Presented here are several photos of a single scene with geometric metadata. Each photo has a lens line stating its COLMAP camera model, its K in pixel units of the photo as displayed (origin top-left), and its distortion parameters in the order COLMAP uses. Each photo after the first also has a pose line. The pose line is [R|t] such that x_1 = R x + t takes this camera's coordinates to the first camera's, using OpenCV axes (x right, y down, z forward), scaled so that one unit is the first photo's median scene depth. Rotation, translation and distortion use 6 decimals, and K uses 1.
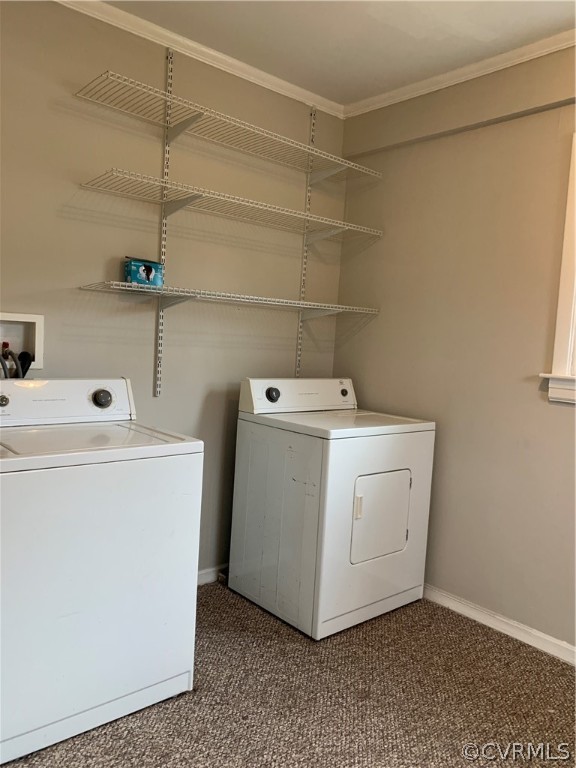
lens RADIAL K [[581.2, 0, 288.0], [0, 581.2, 384.0], [0, 0, 1]] dist [0.004721, 0.003303]
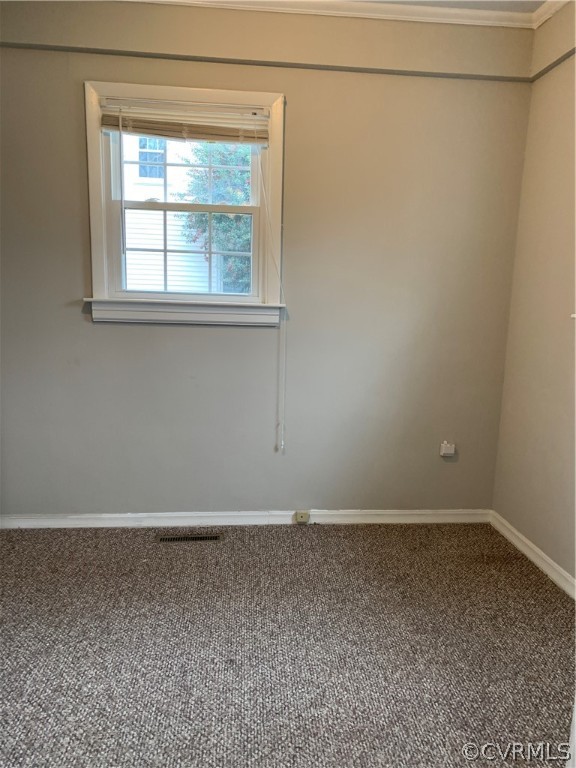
lens RADIAL K [[581.2, 0, 288.0], [0, 581.2, 384.0], [0, 0, 1]] dist [0.004721, 0.003303]
pose [[0.581222, -0.169667, 0.795860, -0.270416], [0.066998, 0.984679, 0.160992, -0.009089], [-0.810982, -0.040251, 0.583685, 0.004487]]
